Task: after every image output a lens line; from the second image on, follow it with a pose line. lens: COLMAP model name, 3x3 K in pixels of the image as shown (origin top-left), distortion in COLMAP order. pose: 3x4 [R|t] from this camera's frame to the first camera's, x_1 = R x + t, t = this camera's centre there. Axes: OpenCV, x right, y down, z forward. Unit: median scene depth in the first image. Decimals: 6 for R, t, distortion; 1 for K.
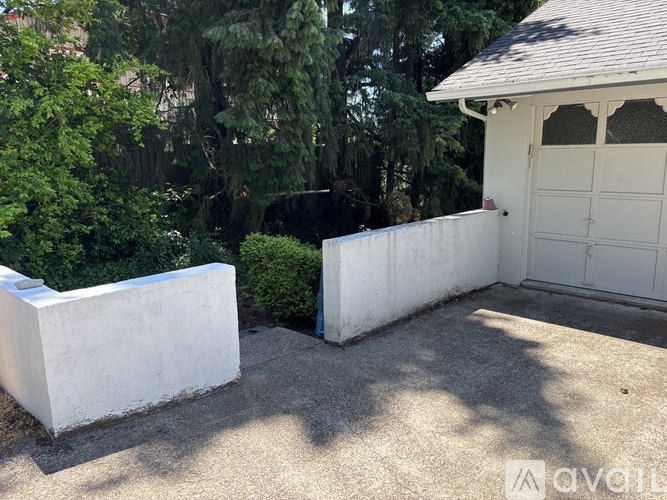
lens RADIAL K [[507.9, 0, 333.5], [0, 507.9, 250.0], [0, 0, 1]] dist [0.004433, 0.000147]
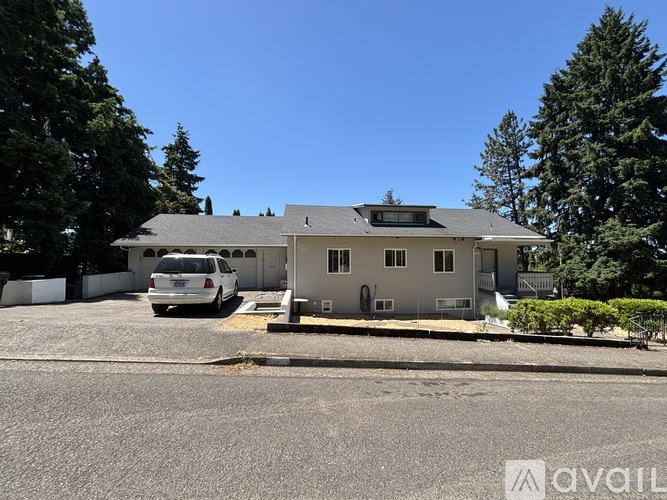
lens RADIAL K [[269.1, 0, 333.5], [0, 269.1, 250.0], [0, 0, 1]] dist [0.000642, 0.000028]
pose [[0.617337, 0.051649, 0.785002, -0.421757], [0.140011, 0.974699, -0.174237, 0.375497], [-0.774140, 0.217472, 0.594486, -1.713793]]
